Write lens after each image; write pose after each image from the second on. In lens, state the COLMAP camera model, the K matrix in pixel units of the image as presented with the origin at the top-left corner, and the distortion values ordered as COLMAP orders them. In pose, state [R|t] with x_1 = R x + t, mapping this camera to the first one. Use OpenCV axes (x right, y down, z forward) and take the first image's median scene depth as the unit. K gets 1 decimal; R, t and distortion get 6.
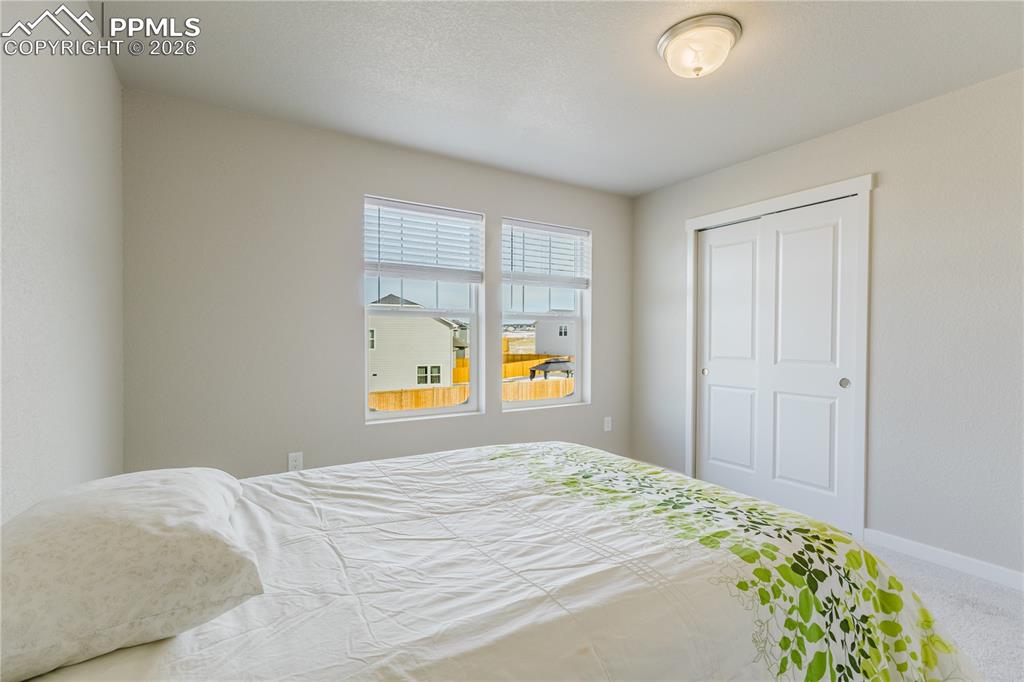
lens RADIAL K [[475.3, 0, 512.4], [0, 475.3, 344.5], [0, 0, 1]] dist [-0.001803, 0.002568]
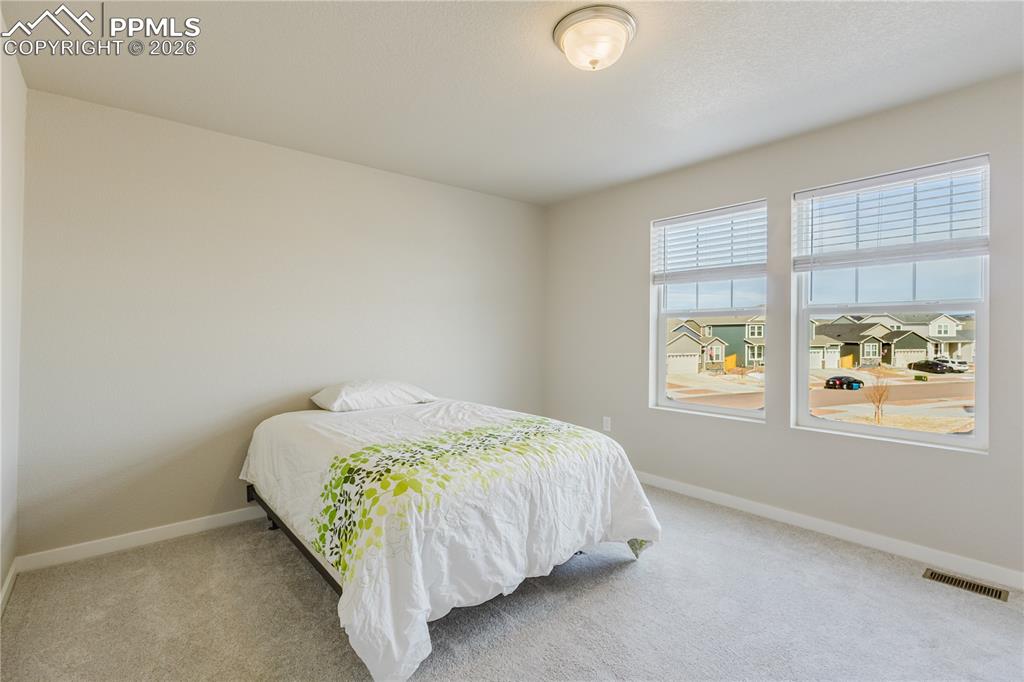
lens RADIAL K [[475.3, 0, 514.5], [0, 475.3, 337.2], [0, 0, 1]] dist [-0.001803, 0.002568]
pose [[0.141617, 0.006998, -0.989897, 0.818712], [-0.012615, 0.999907, 0.005264, -0.015250], [0.989841, 0.011742, 0.141692, 0.450618]]
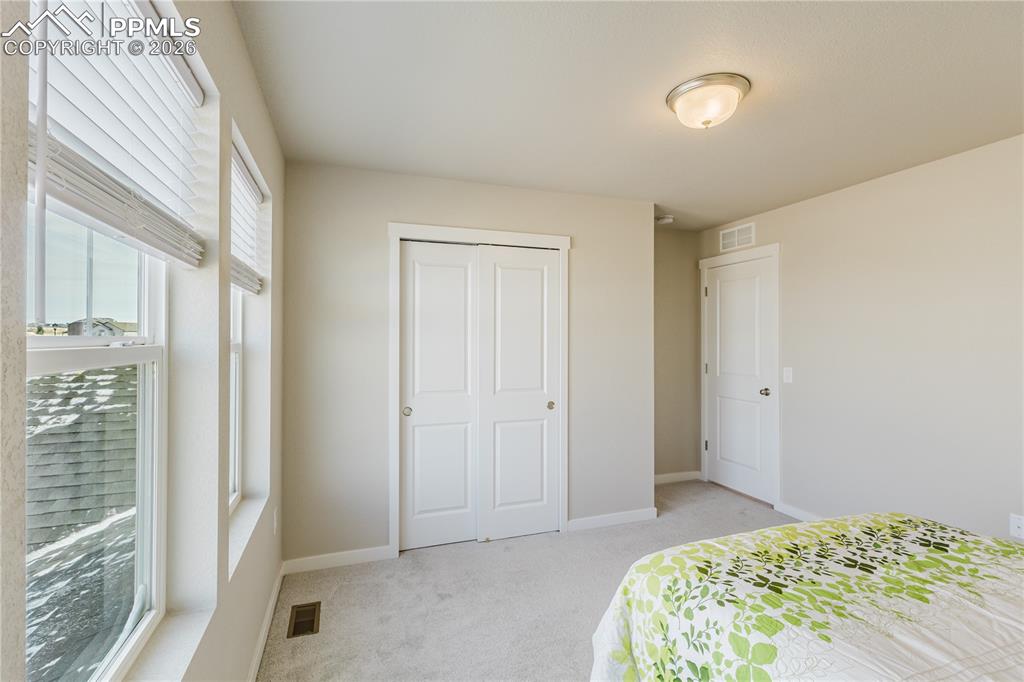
lens RADIAL K [[475.3, 0, 512.4], [0, 475.3, 335.4], [0, 0, 1]] dist [-0.001803, 0.002568]
pose [[0.213526, 0.007880, 0.976906, -0.428013], [0.018140, 0.999763, -0.012029, -0.071938], [-0.976769, 0.020289, 0.213333, 0.751701]]
